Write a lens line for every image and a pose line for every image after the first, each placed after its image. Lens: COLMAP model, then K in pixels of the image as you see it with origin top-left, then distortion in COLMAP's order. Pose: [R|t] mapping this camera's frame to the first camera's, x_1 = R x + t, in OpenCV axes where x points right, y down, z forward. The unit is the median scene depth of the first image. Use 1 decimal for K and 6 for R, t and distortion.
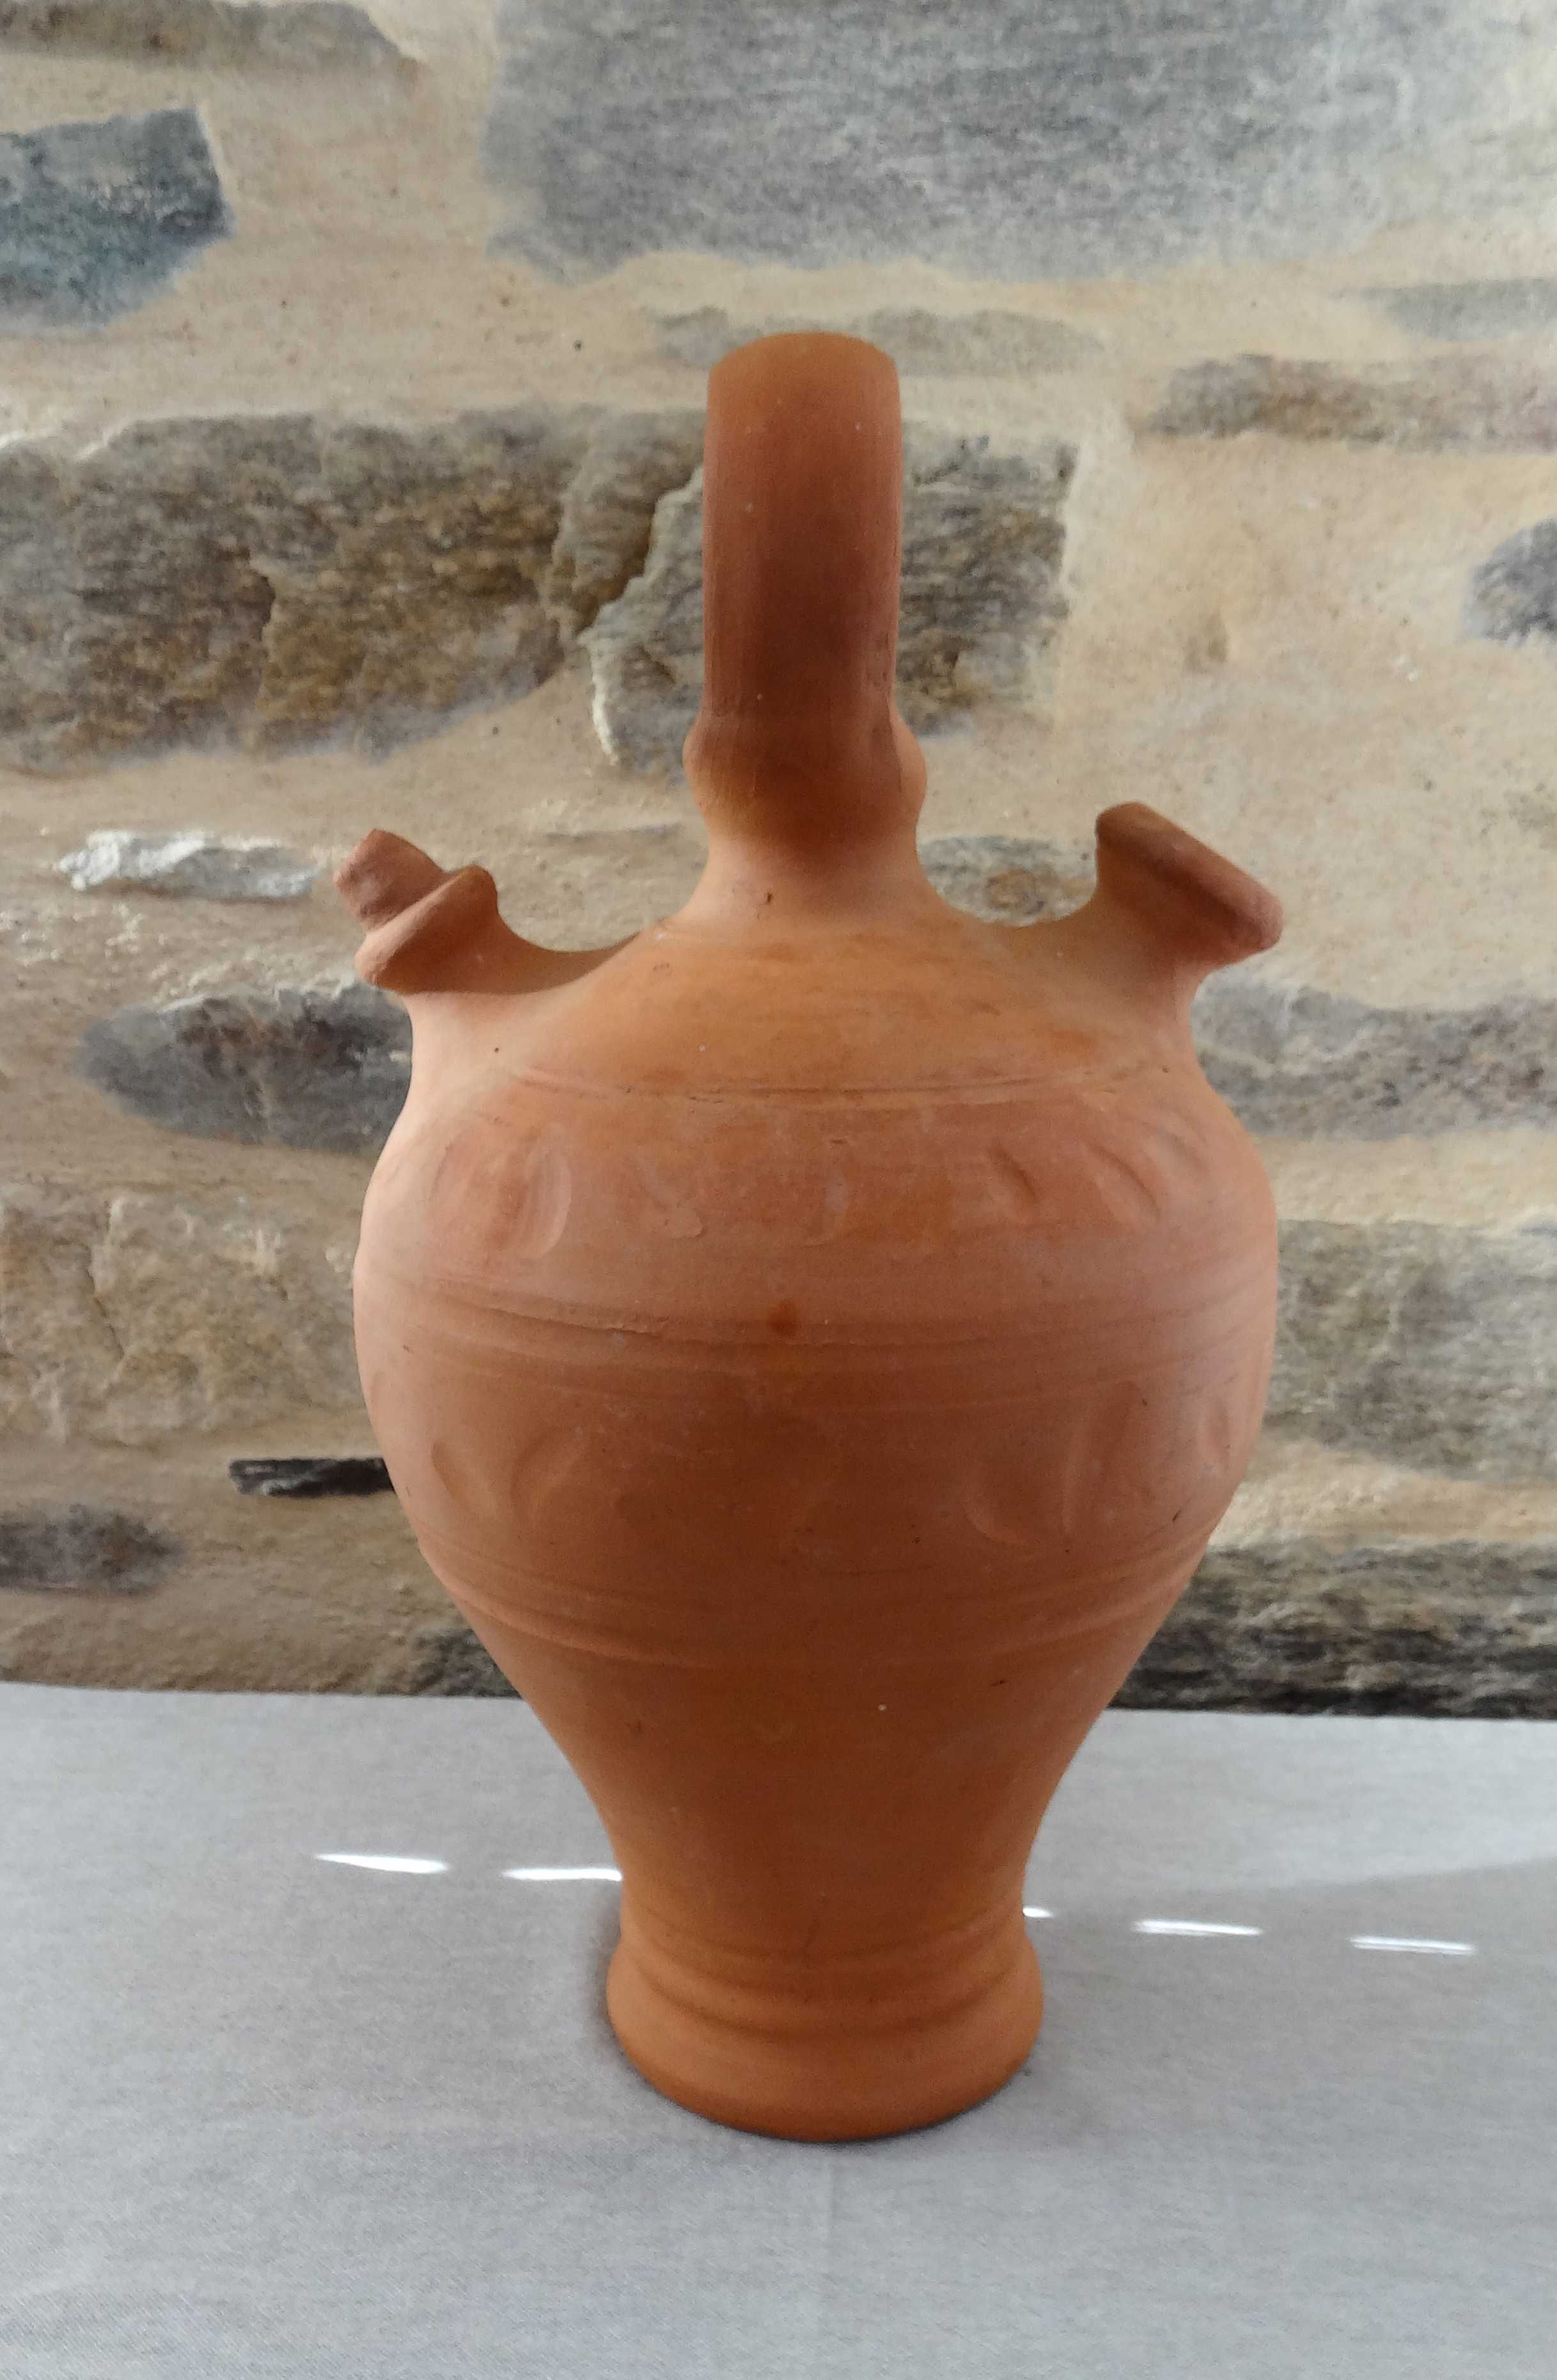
lens RADIAL K [[2432.1, 0, 778.5], [0, 2432.1, 1190.0], [0, 0, 1]] dist [-0.001559, 0.006285]
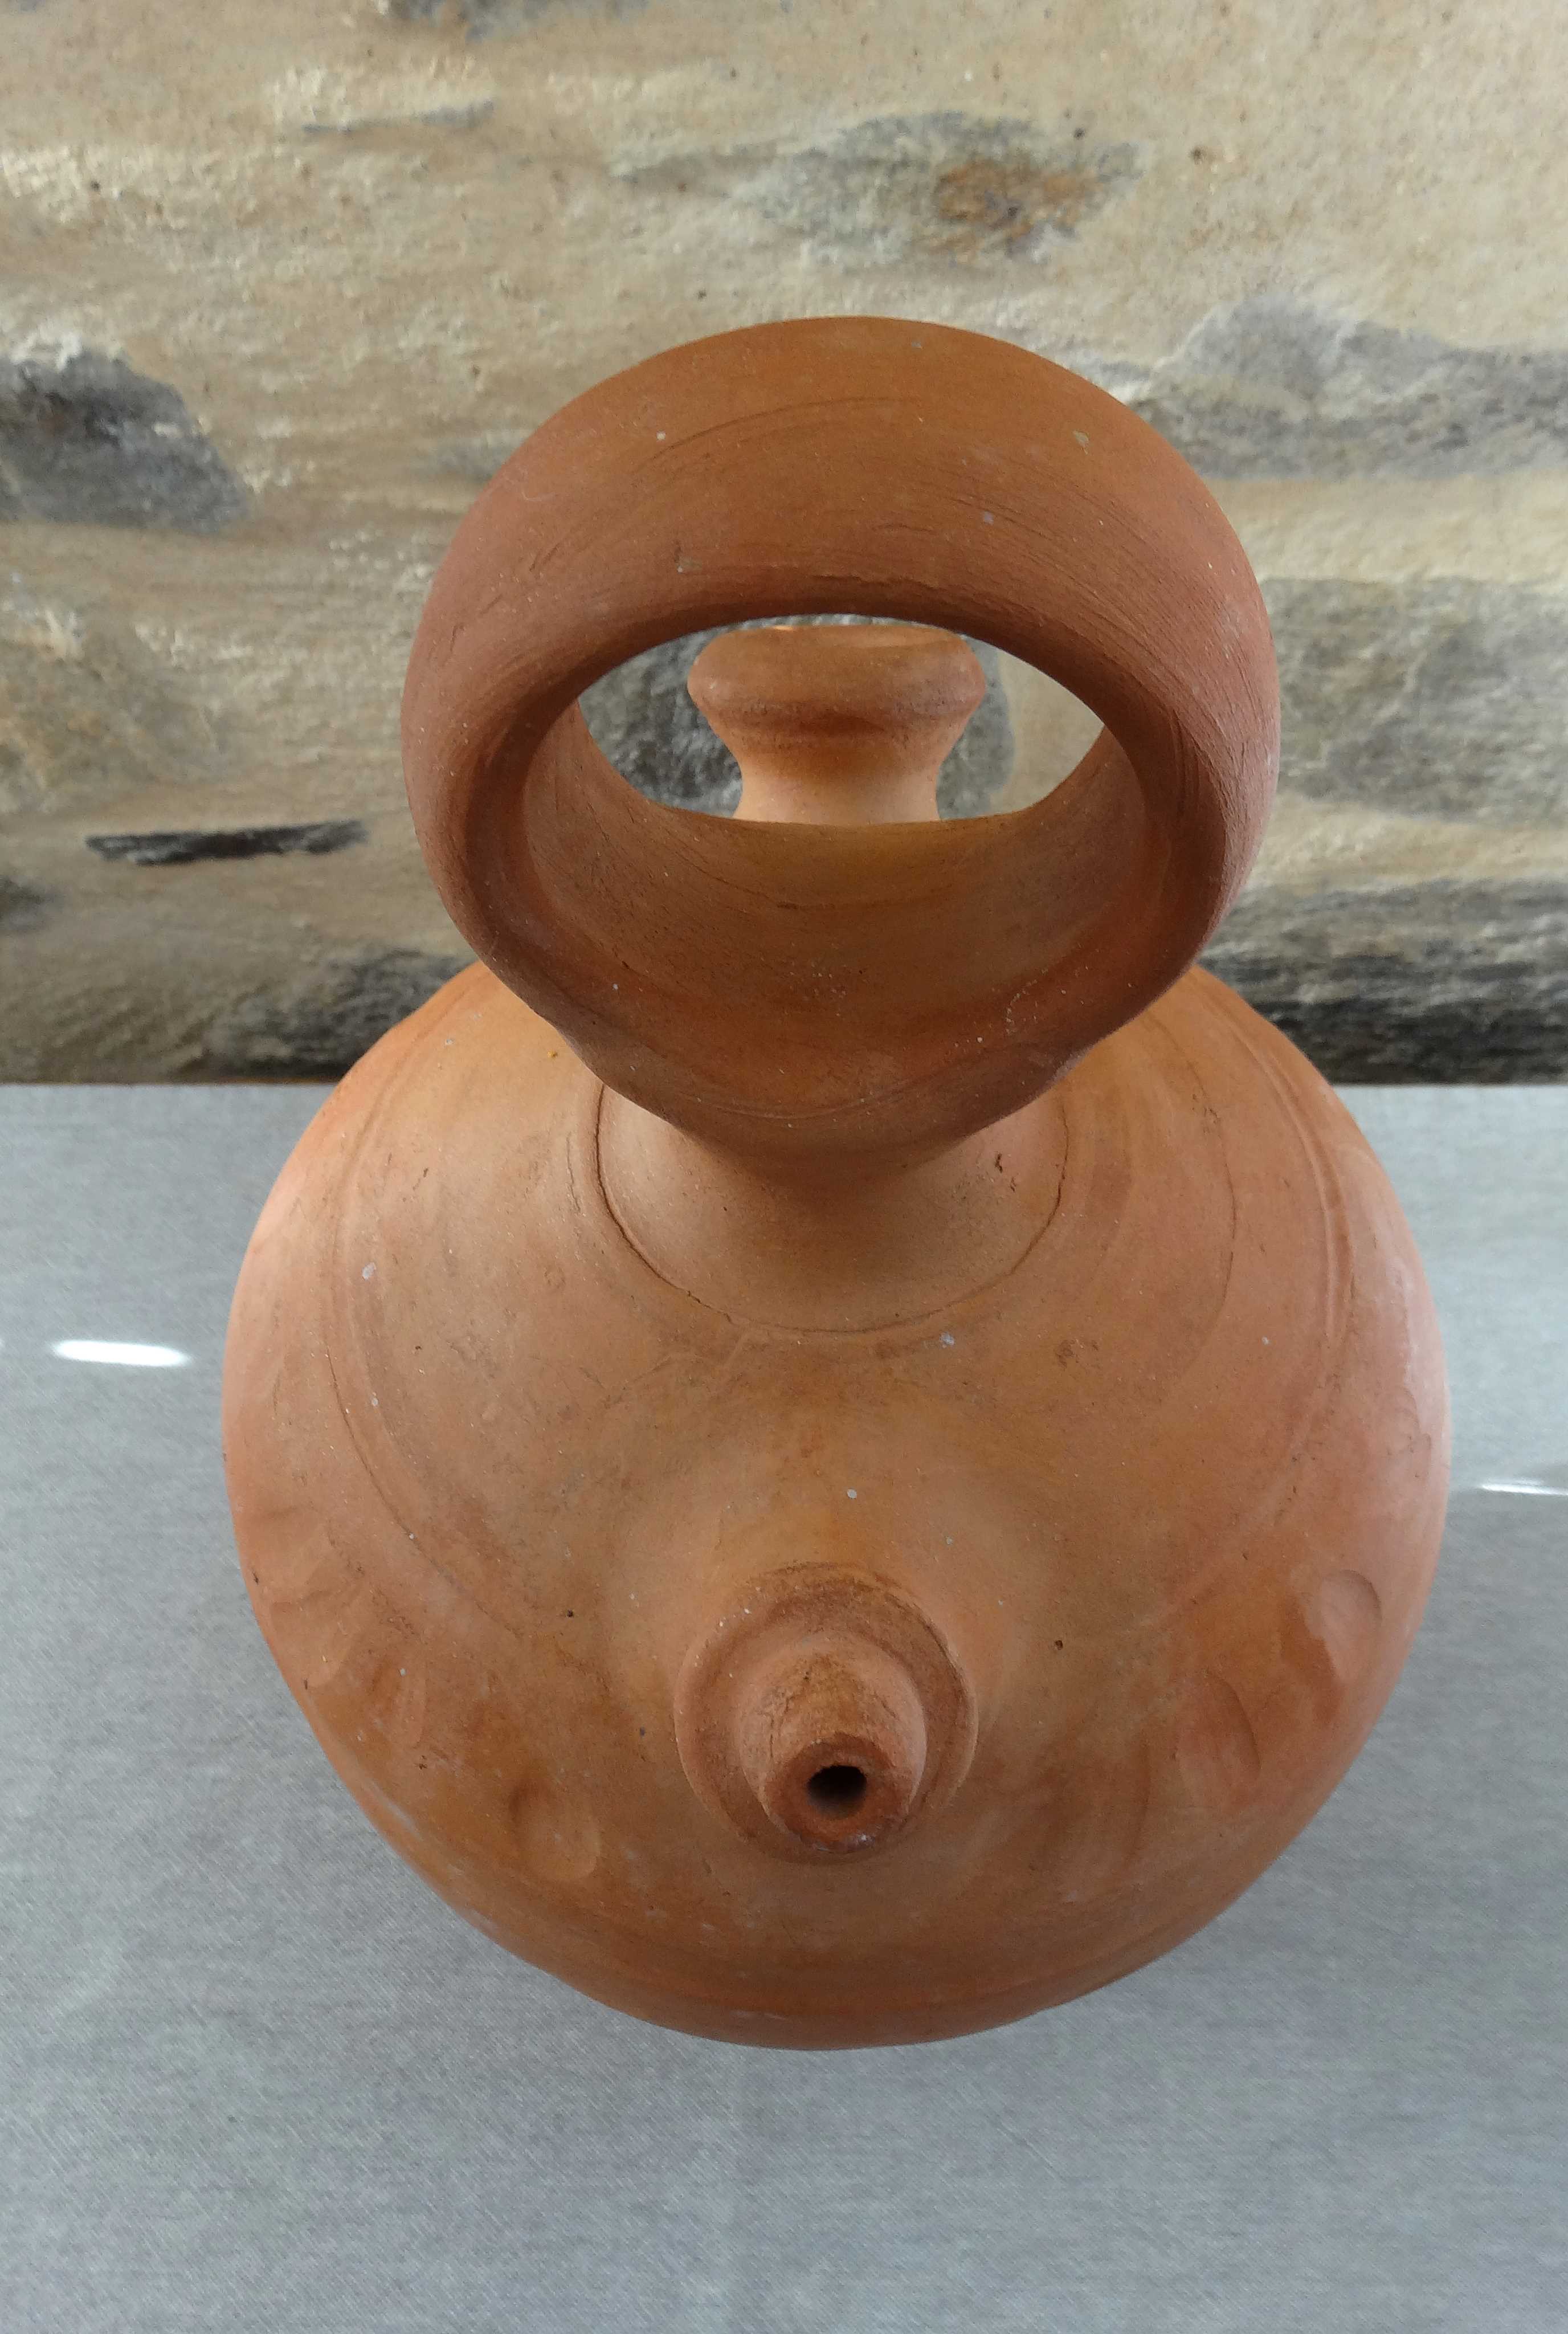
lens RADIAL K [[2122.7, 0, 784.0], [0, 2122.7, 1167.0], [0, 0, 1]] dist [0.001535, 0.000150]
pose [[0.999373, -0.033582, -0.011230, 0.038255], [0.032142, 0.727234, 0.685637, -0.339780], [-0.014858, -0.685568, 0.727857, 0.354038]]
